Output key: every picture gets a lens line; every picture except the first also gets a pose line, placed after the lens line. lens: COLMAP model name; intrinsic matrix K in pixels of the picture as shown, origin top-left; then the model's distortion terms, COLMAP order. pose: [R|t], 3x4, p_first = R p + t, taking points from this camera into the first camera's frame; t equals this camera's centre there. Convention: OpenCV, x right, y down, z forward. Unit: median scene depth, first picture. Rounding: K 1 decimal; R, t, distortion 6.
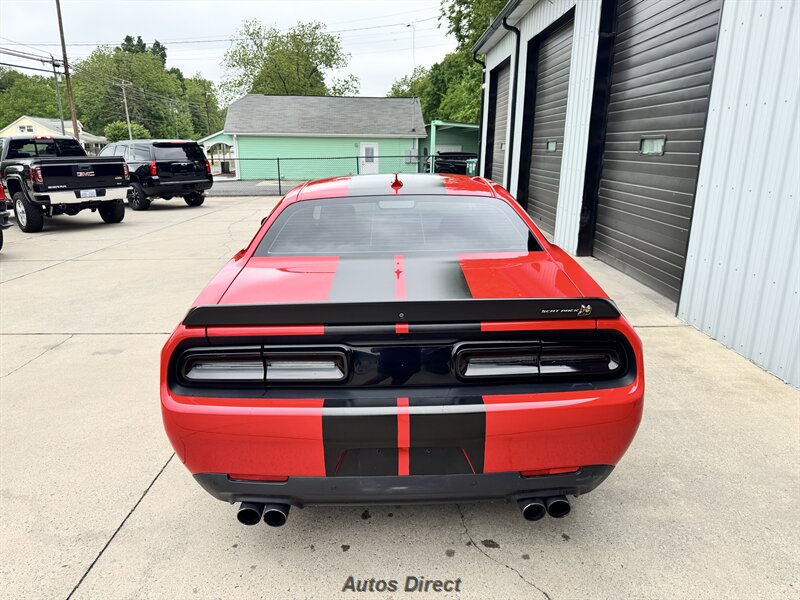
lens RADIAL K [[563.7, 0, 398.9], [0, 563.7, 300.8], [0, 0, 1]] dist [0.092459, -0.119100]
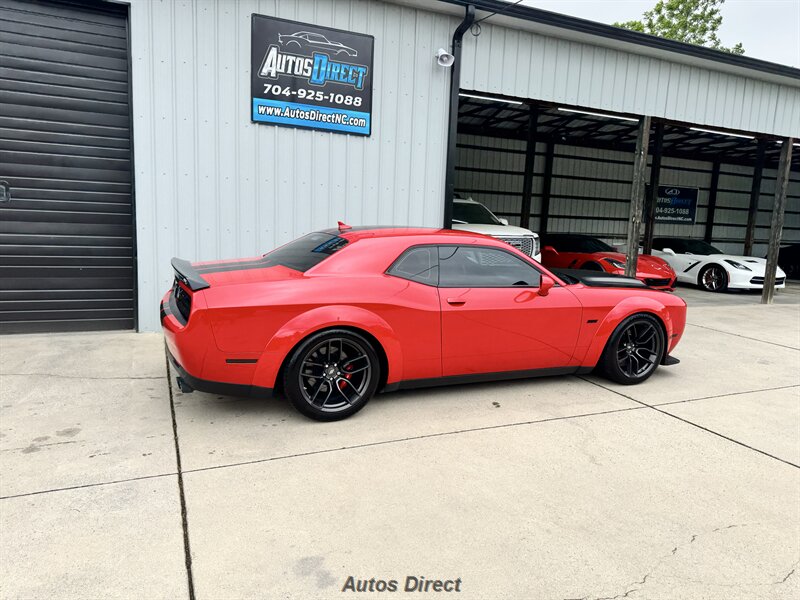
lens RADIAL K [[560.0, 0, 401.3], [0, 560.0, 302.7], [0, 0, 1]] dist [0.049925, -0.059159]
pose [[-0.400960, -0.152206, 0.903363, -0.209695], [0.197381, 0.948587, 0.247434, -0.055984], [-0.894579, 0.277518, -0.350303, 0.223964]]
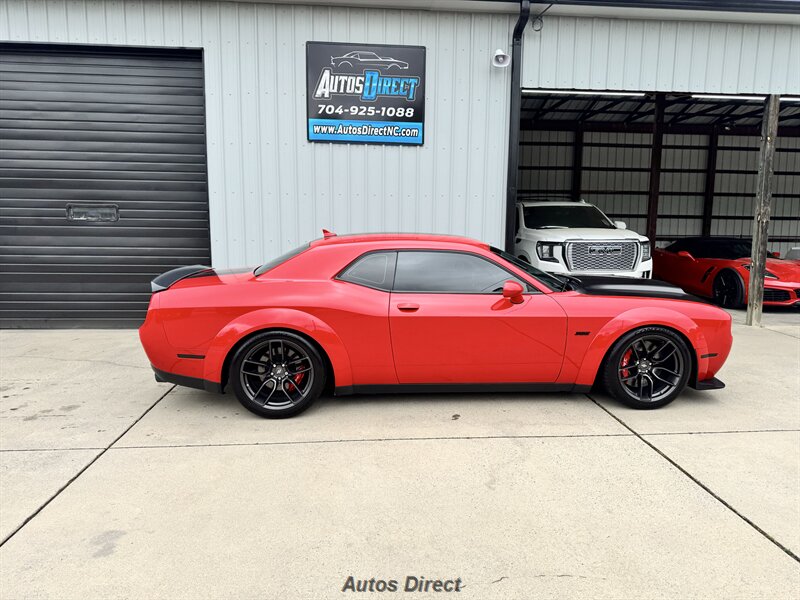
lens RADIAL K [[557.3, 0, 402.7], [0, 557.3, 302.0], [0, 0, 1]] dist [0.070541, -0.094270]
pose [[-0.073121, -0.138958, 0.987595, -0.230496], [0.247736, 0.956678, 0.152950, -0.034756], [-0.966064, 0.255847, -0.035528, 0.142017]]
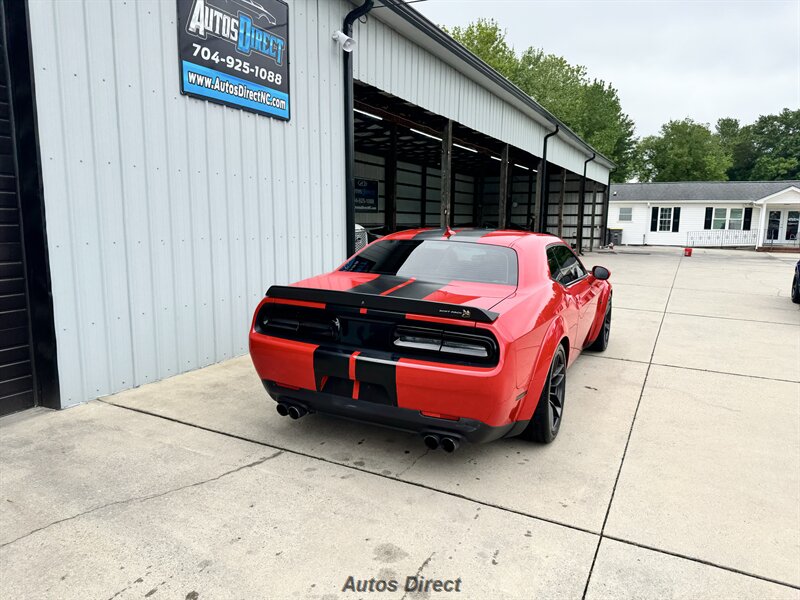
lens RADIAL K [[569.5, 0, 405.1], [0, 569.5, 296.1], [0, 0, 1]] dist [0.032691, -0.043391]
pose [[-0.892129, -0.077015, 0.445168, -0.070079], [0.100564, 0.926789, 0.361869, -0.088581], [-0.440446, 0.367602, -0.819070, 0.342762]]
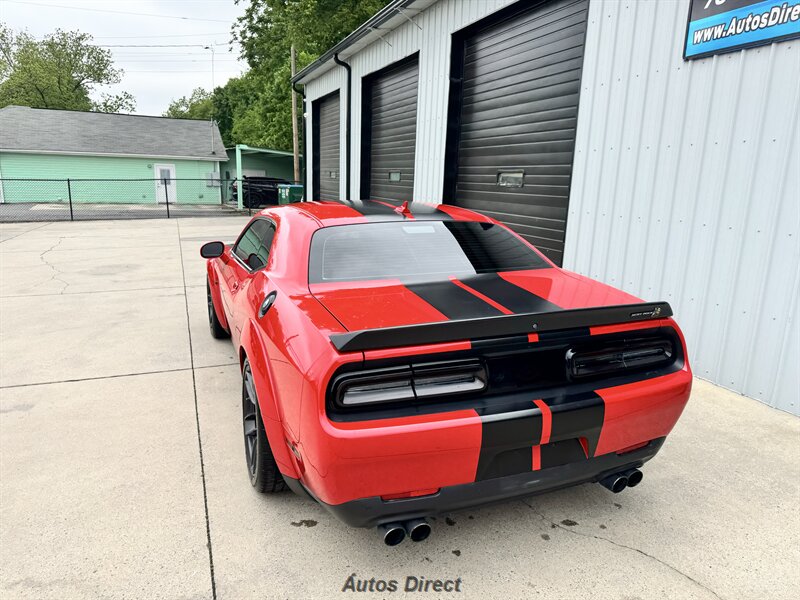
lens RADIAL K [[565.1, 0, 400.2], [0, 565.1, 301.8], [0, 0, 1]] dist [0.029363, -0.033789]
pose [[0.932433, -0.053845, 0.357309, -0.058165], [0.068296, 0.997274, -0.027939, -0.000957], [-0.354831, 0.050454, 0.933568, 0.003691]]
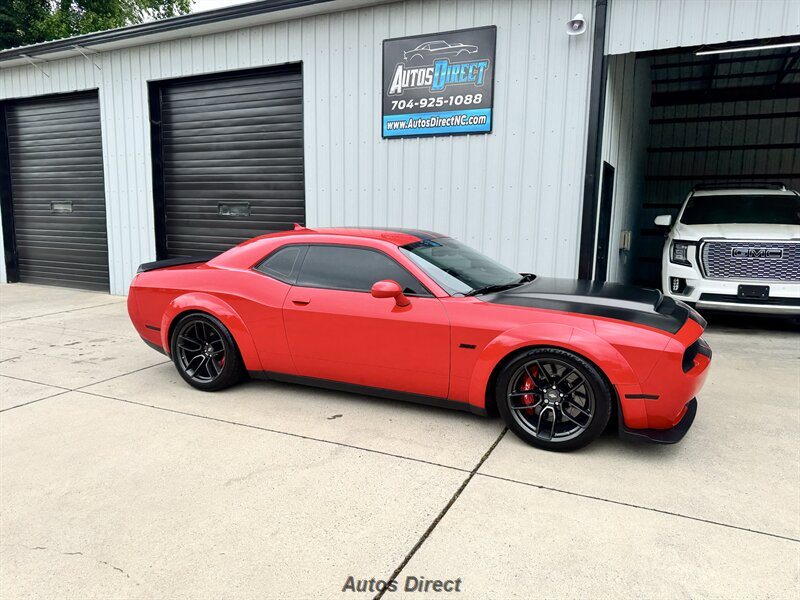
lens RADIAL K [[558.3, 0, 407.8], [0, 558.3, 305.8], [0, 0, 1]] dist [0.049475, -0.055234]
pose [[0.434196, -0.139665, 0.889925, -0.196324], [0.223083, 0.973807, 0.043987, 0.000019], [-0.872759, 0.179428, 0.453980, 0.006970]]
